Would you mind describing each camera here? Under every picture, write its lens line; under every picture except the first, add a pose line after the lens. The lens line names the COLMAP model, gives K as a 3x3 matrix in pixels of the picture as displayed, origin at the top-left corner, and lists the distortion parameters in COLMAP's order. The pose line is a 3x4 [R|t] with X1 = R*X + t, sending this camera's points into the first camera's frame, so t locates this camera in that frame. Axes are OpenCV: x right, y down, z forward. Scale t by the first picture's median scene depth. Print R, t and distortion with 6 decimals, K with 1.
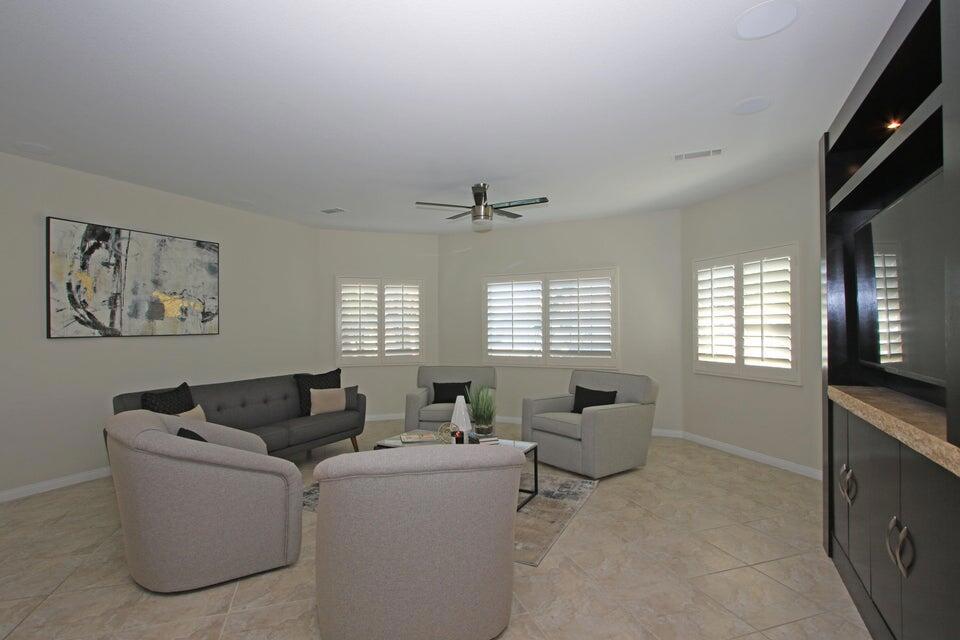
lens RADIAL K [[469.8, 0, 475.1], [0, 469.8, 323.0], [0, 0, 1]] dist [-0.019812, 0.003035]
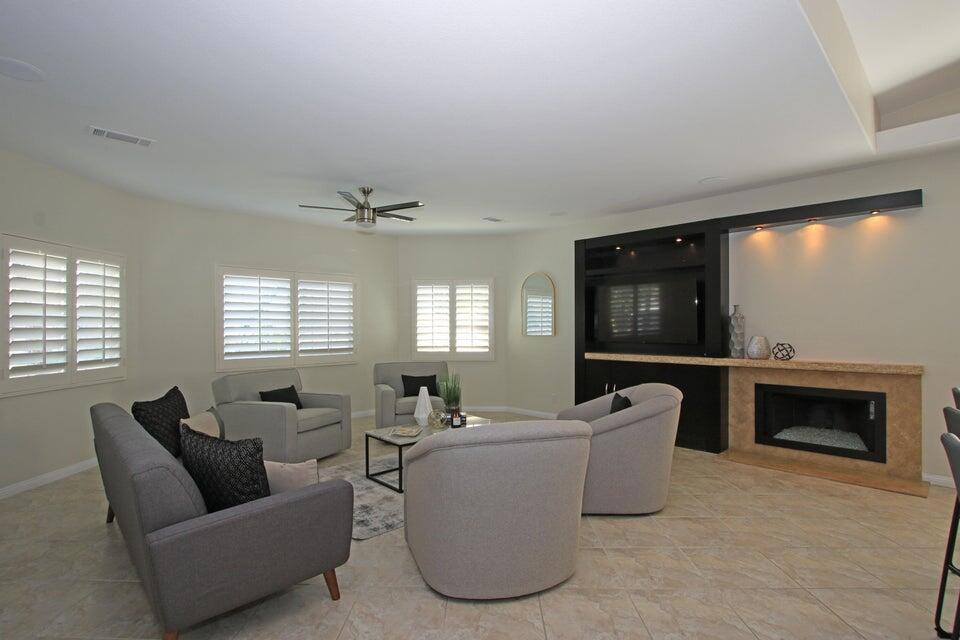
lens RADIAL K [[469.8, 0, 472.4], [0, 469.8, 324.9], [0, 0, 1]] dist [-0.019812, 0.003035]
pose [[0.346127, 0.010966, 0.938124, -0.823449], [-0.007065, 0.999934, -0.009082, 0.014245], [-0.938161, -0.003484, 0.346181, 0.398732]]
